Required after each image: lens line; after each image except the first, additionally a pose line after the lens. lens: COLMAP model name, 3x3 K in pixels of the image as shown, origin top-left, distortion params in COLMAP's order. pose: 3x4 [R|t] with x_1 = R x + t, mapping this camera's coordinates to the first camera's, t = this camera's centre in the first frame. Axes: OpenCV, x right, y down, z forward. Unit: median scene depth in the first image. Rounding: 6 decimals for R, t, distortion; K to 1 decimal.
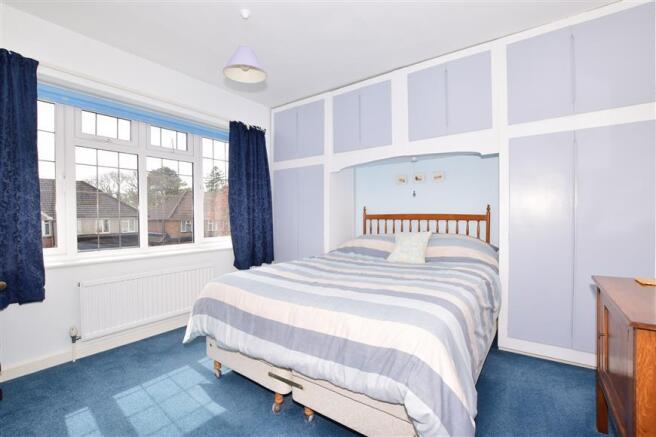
lens RADIAL K [[298.9, 0, 327.5], [0, 298.9, 218.9], [0, 0, 1]] dist [-0.003139, -0.000244]
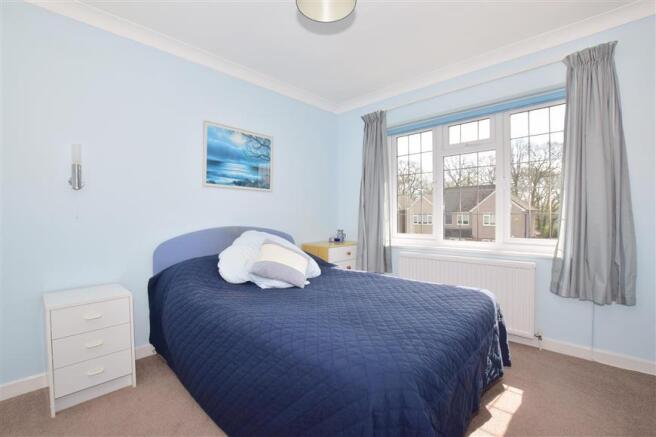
lens RADIAL K [[298.9, 0, 327.4], [0, 298.9, 219.2], [0, 0, 1]] dist [-0.003139, -0.000244]
pose [[-0.120018, 0.026139, -0.992428, 0.470084], [-0.001234, 0.999649, 0.026479, -0.007912], [0.992771, 0.004402, -0.119944, 0.613914]]
